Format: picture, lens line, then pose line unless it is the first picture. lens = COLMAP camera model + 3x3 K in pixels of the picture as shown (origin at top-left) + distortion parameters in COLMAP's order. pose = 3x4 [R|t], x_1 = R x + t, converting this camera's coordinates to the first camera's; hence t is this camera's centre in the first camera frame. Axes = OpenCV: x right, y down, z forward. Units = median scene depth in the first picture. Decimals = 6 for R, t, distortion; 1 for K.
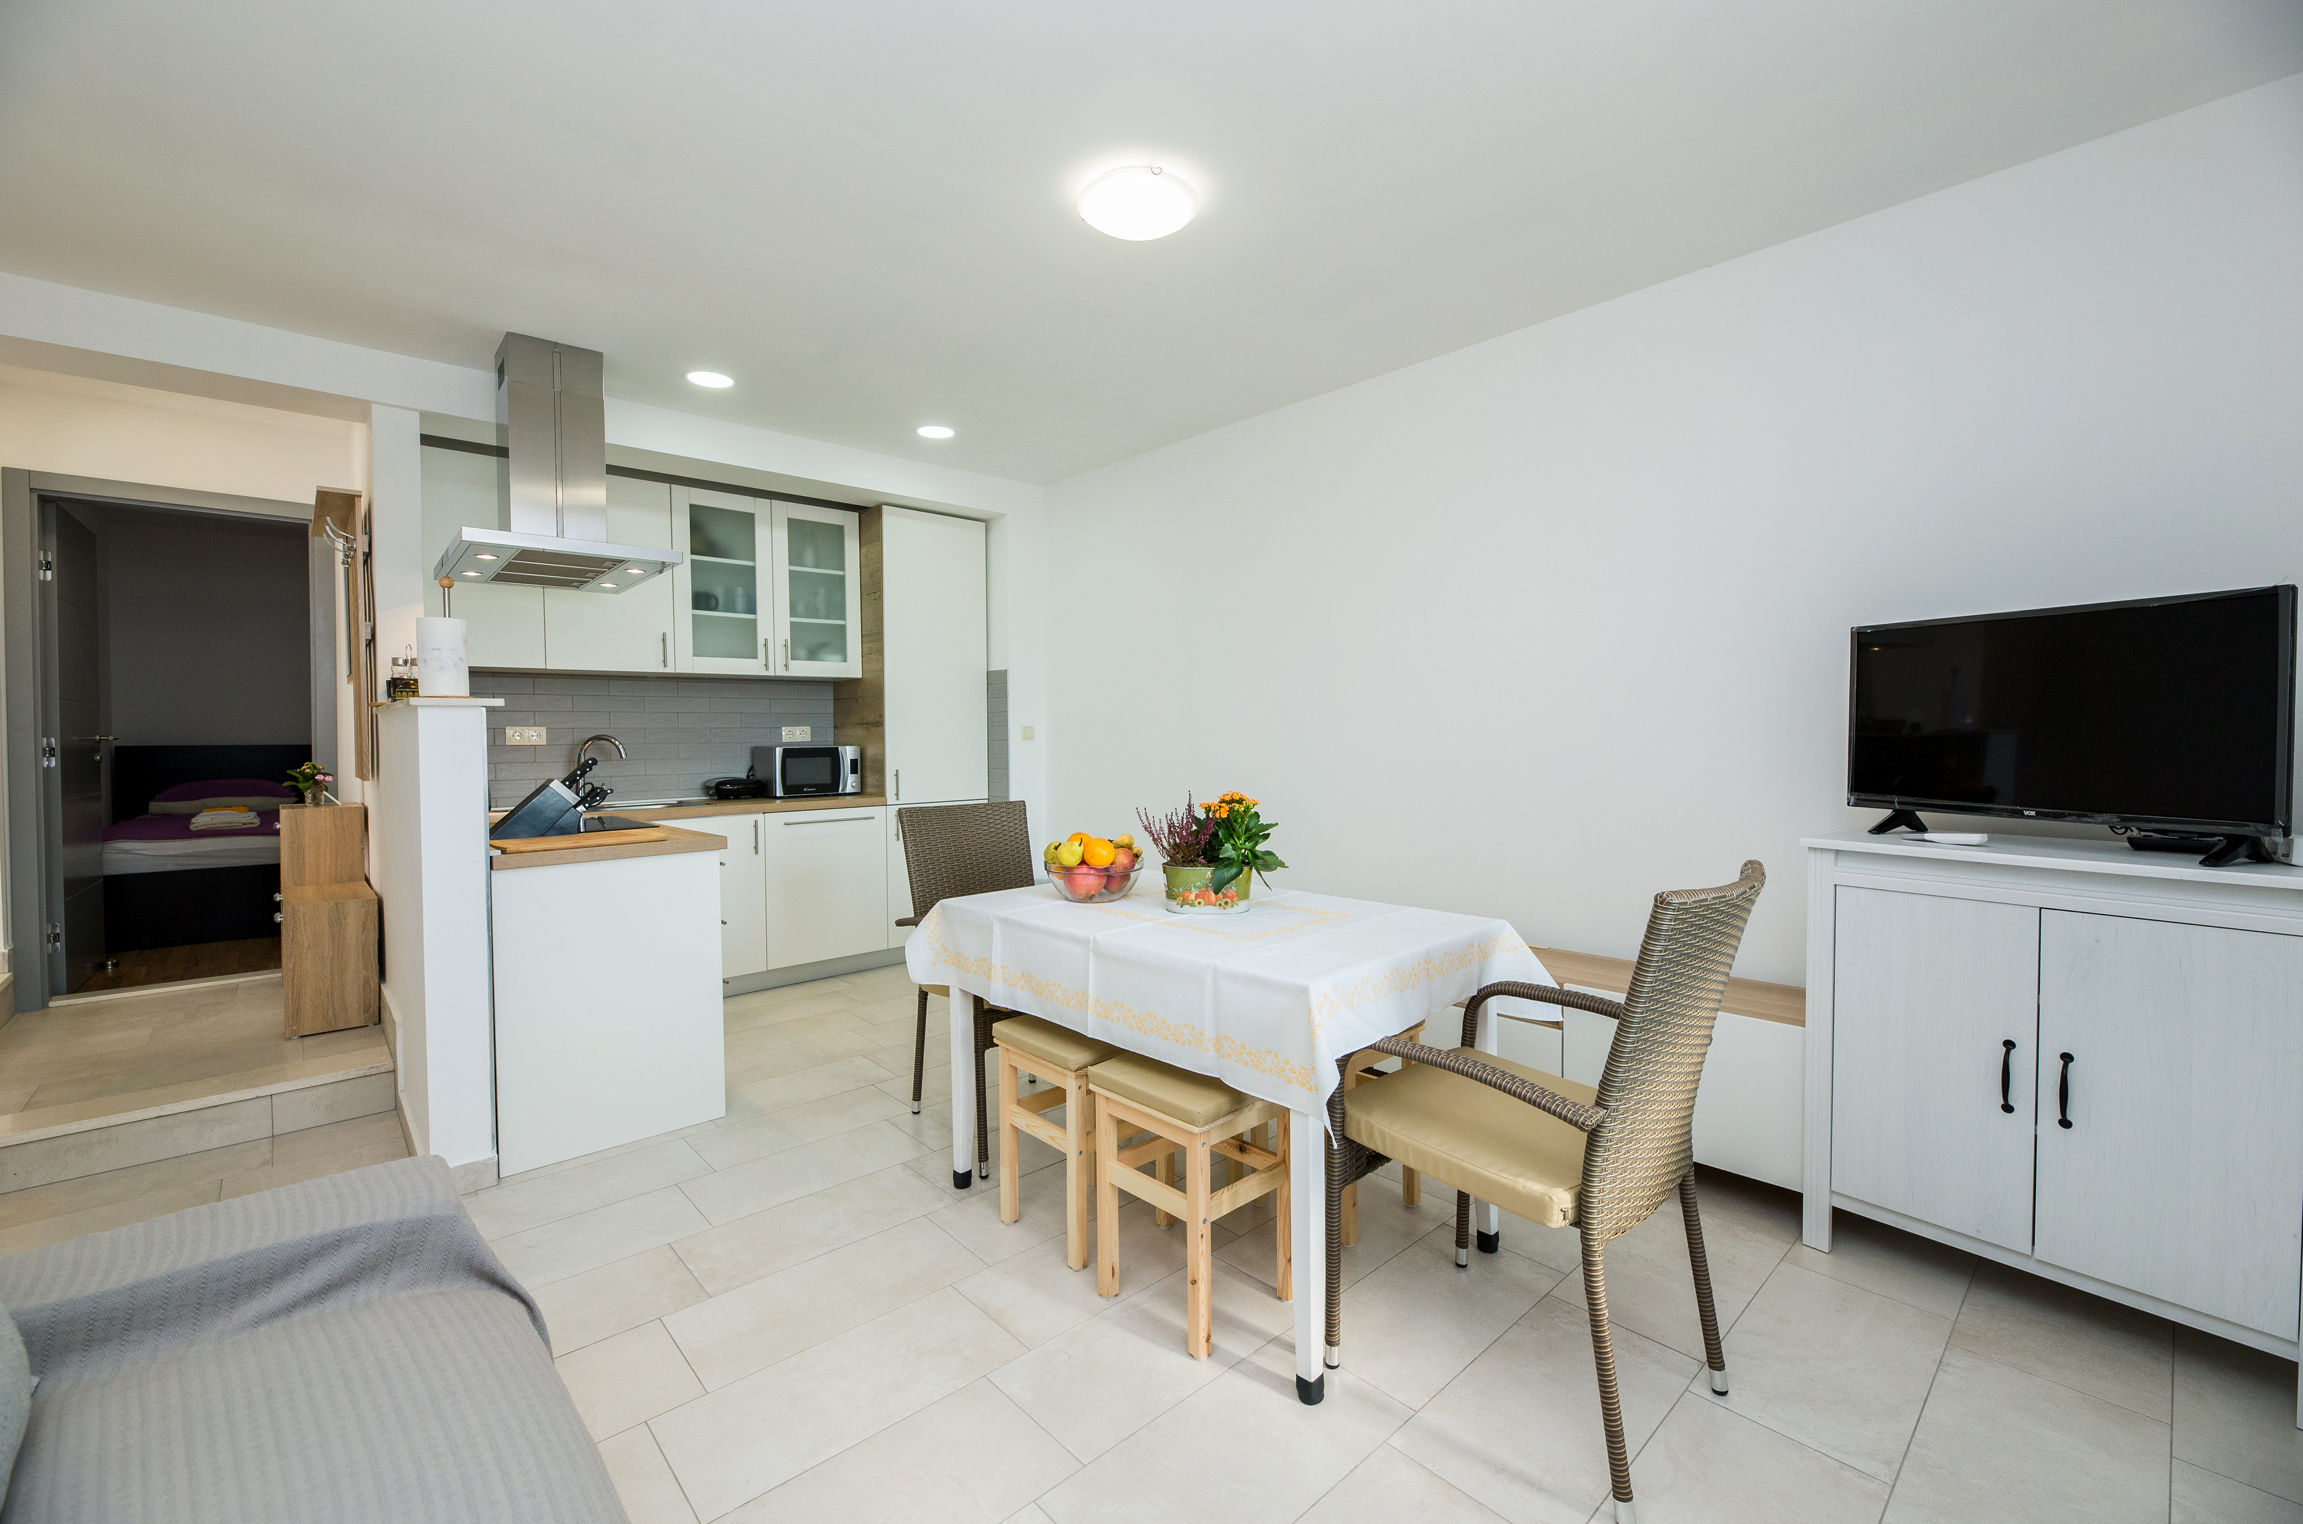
lens RADIAL K [[942.8, 0, 1152.3], [0, 942.8, 746.9], [0, 0, 1]] dist [-0.004396, -0.000514]
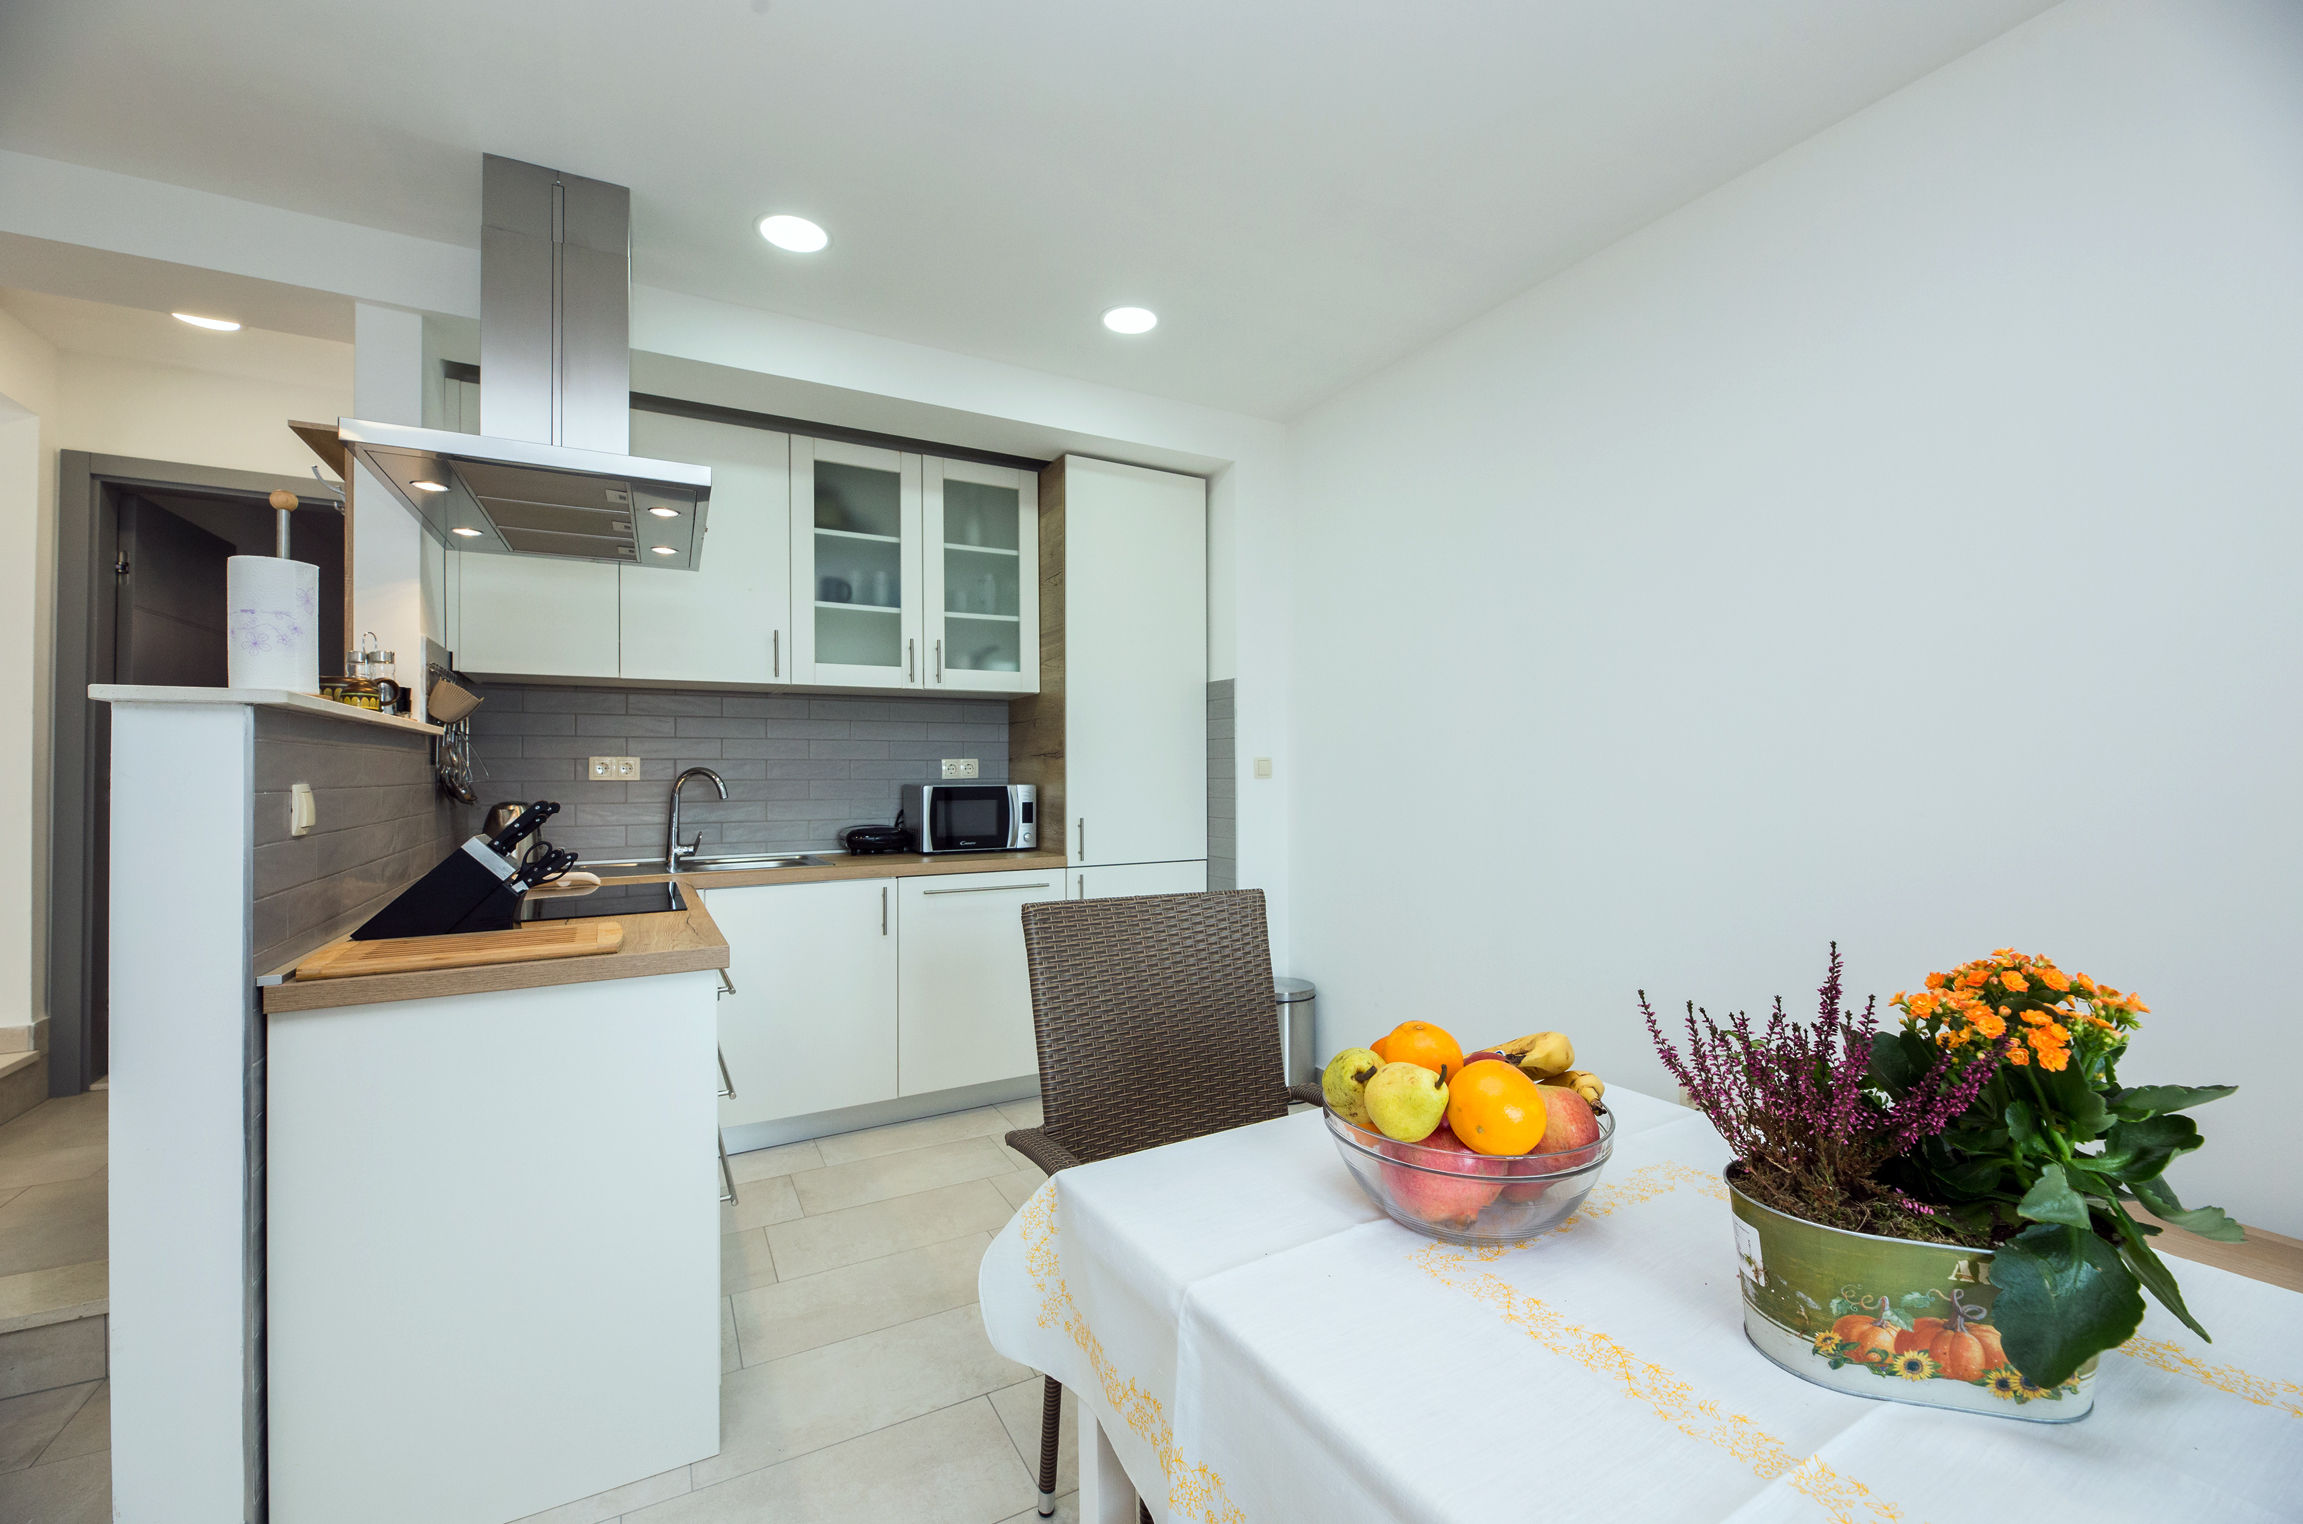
lens RADIAL K [[942.8, 0, 1152.2], [0, 942.8, 760.6], [0, 0, 1]] dist [-0.004396, -0.000514]
pose [[0.970928, 0.001298, -0.239369, -0.048639], [-0.008163, 0.999583, -0.027694, -0.000492], [0.239233, 0.028843, 0.970534, 0.330282]]
